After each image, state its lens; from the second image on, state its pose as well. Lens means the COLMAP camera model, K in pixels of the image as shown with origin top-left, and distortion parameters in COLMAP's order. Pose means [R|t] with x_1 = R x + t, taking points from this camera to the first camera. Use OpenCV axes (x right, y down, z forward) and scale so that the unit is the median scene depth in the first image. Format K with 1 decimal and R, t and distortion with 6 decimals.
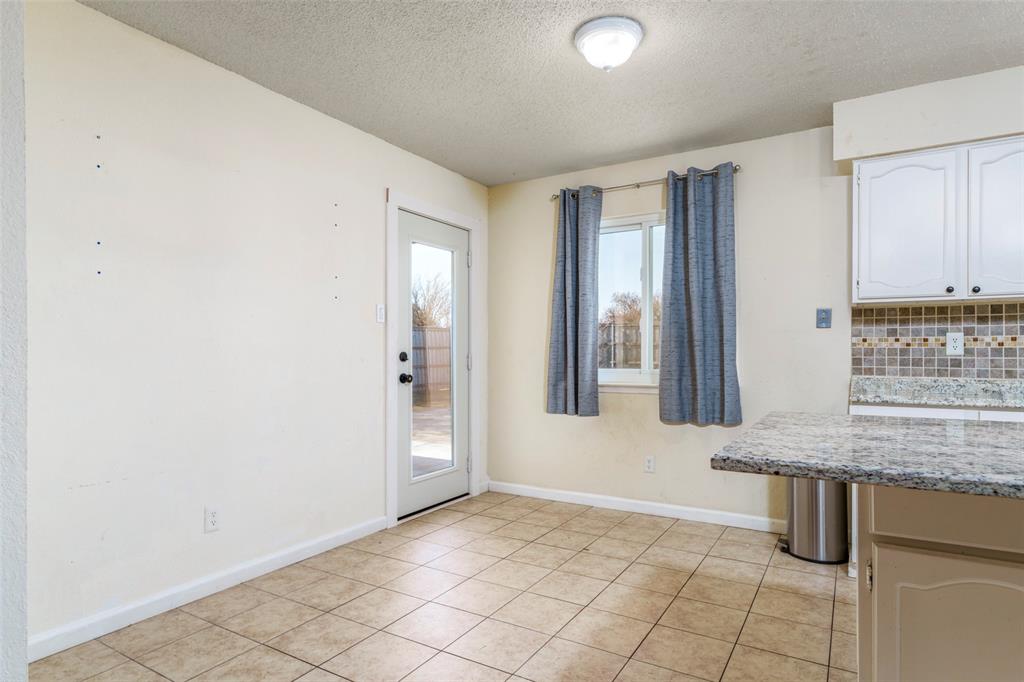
lens RADIAL K [[557.1, 0, 537.3], [0, 557.1, 352.6], [0, 0, 1]] dist [-0.000276, -0.000454]
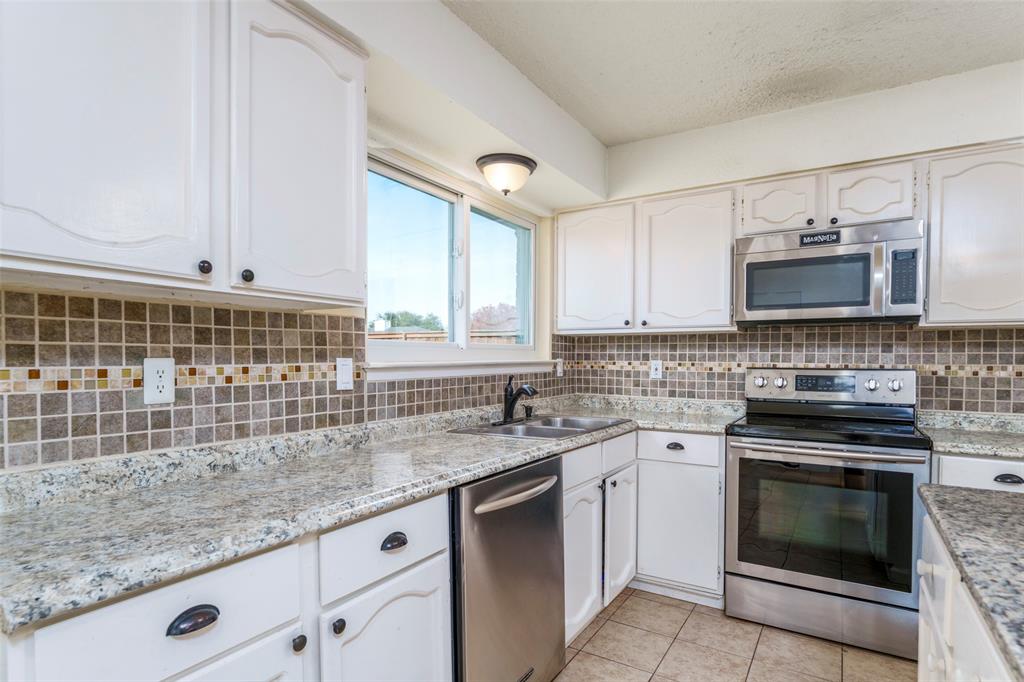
lens RADIAL K [[544.2, 0, 500.5], [0, 544.2, 365.2], [0, 0, 1]] dist [-0.000542, -0.000634]
pose [[0.038363, -0.015420, 0.999145, 0.278887], [-0.005331, 0.999864, 0.015636, -0.038216], [-0.999250, -0.005927, 0.038275, 0.674319]]
